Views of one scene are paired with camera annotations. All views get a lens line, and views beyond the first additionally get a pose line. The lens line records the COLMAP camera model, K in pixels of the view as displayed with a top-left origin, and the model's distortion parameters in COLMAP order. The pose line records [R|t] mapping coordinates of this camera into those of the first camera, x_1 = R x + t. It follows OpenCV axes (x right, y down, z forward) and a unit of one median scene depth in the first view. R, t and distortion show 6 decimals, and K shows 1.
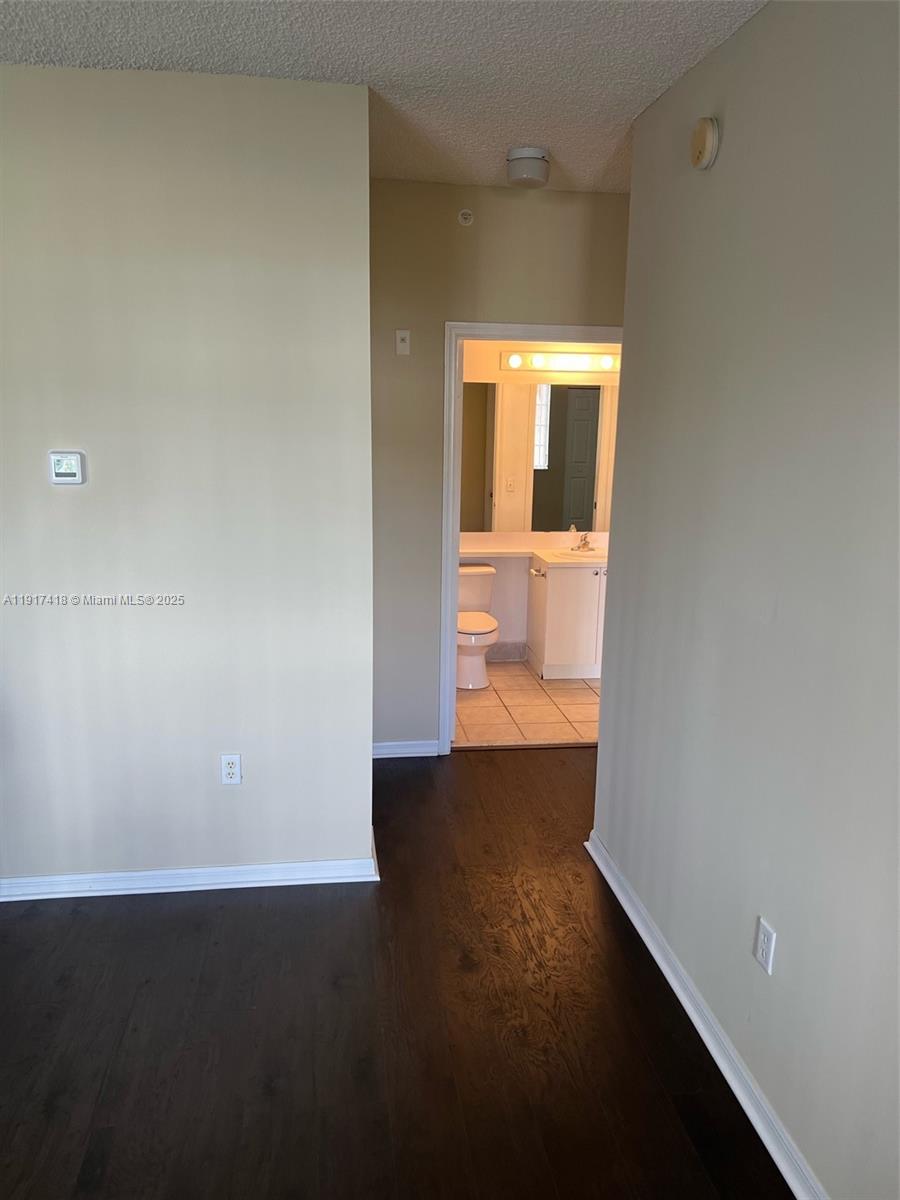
lens RADIAL K [[904.2, 0, 450.0], [0, 904.2, 600.0], [0, 0, 1]] dist [0.000308, 0.007020]
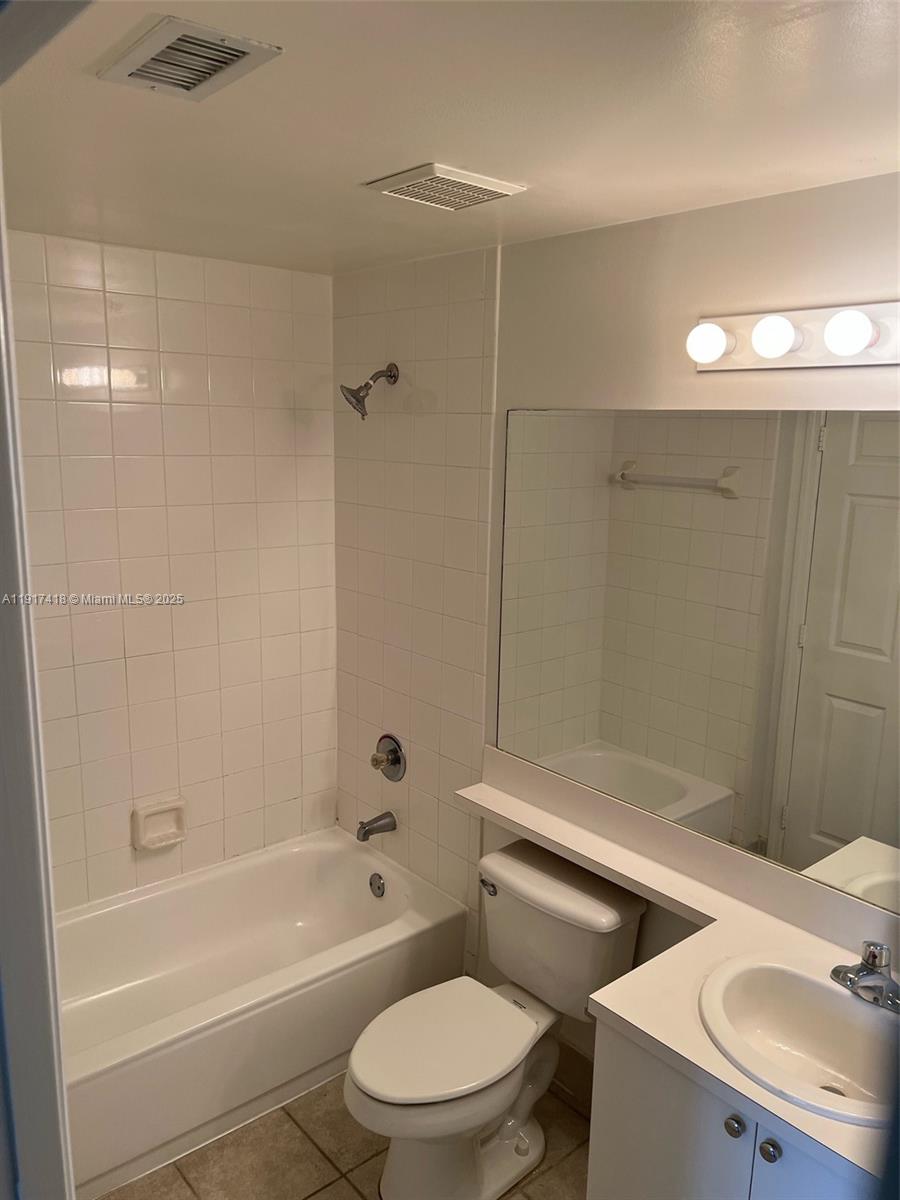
lens RADIAL K [[904.2, 0, 450.0], [0, 904.2, 600.0], [0, 0, 1]] dist [0.000308, 0.007020]
pose [[0.538260, 0.146661, -0.829920, 0.305012], [-0.166516, 0.983837, 0.065863, -0.176611], [0.826165, 0.102743, 0.553981, 0.739953]]
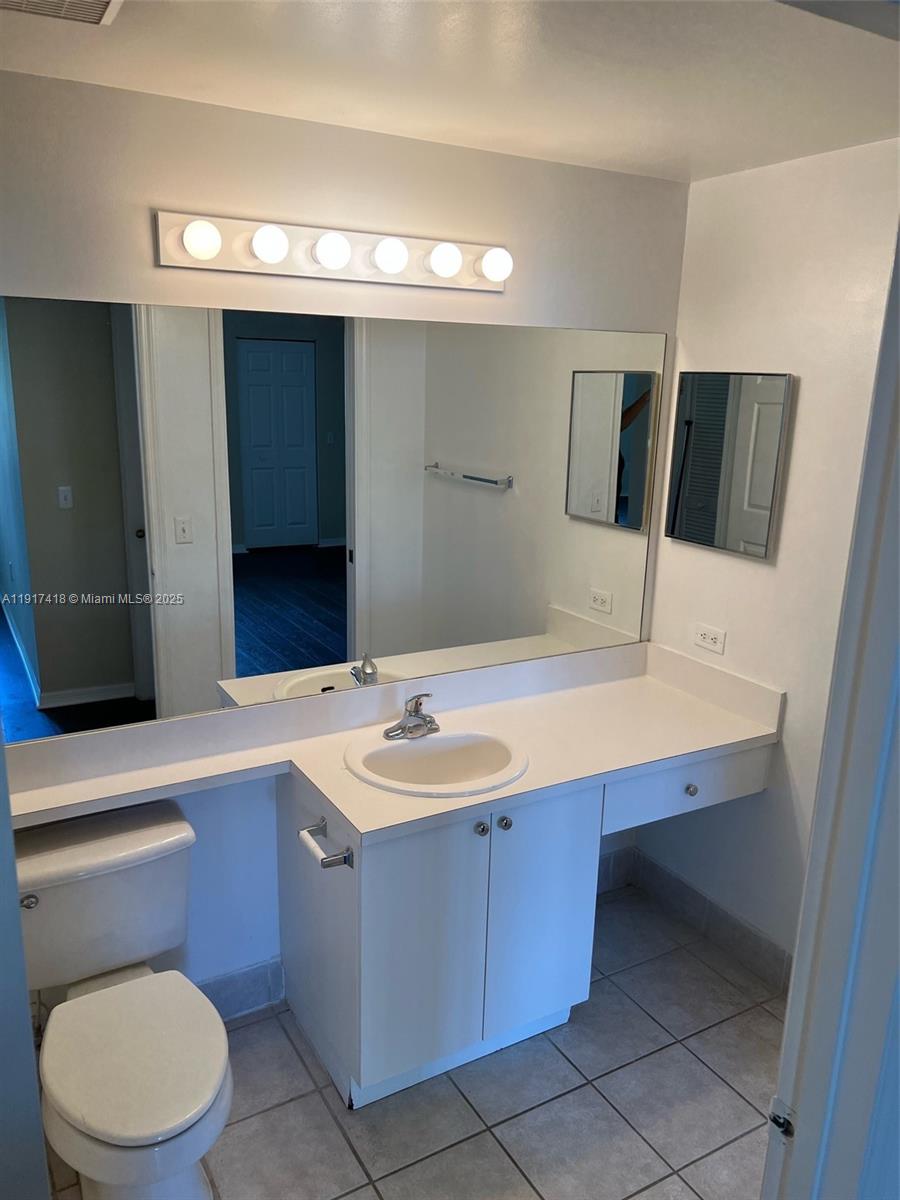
lens RADIAL K [[904.2, 0, 450.0], [0, 904.2, 600.0], [0, 0, 1]] dist [0.000308, 0.007020]
pose [[0.924200, -0.096023, 0.369640, 0.020583], [0.065331, 0.993359, 0.094704, -0.155313], [-0.376279, -0.063376, 0.924336, 0.635022]]
